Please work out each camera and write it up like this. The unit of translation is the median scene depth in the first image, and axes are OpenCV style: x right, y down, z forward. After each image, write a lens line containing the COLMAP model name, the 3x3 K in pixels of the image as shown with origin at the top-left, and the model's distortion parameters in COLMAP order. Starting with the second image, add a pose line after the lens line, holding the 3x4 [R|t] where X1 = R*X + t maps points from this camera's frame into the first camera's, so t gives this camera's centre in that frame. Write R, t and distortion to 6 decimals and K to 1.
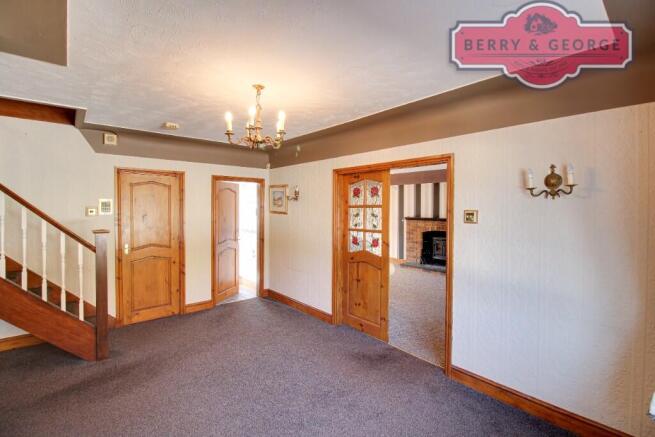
lens RADIAL K [[308.0, 0, 325.1], [0, 308.0, 217.0], [0, 0, 1]] dist [-0.002223, -0.003772]
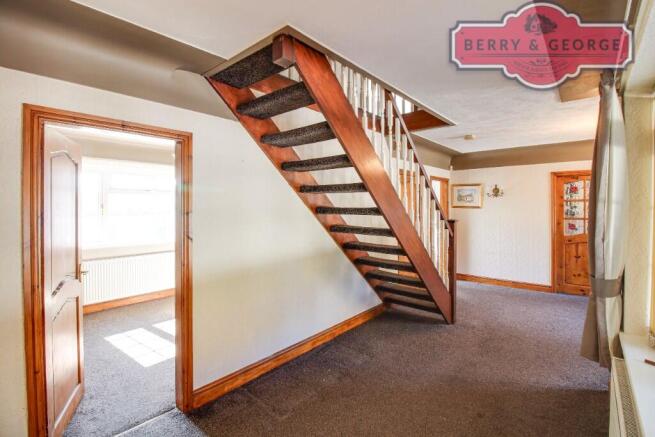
lens RADIAL K [[308.0, 0, 328.1], [0, 308.0, 213.0], [0, 0, 1]] dist [-0.002223, -0.003772]
pose [[0.986553, -0.018240, 0.162423, -1.049691], [0.019738, 0.999776, -0.007618, 0.007391], [-0.162248, 0.010721, 0.986692, -0.106905]]
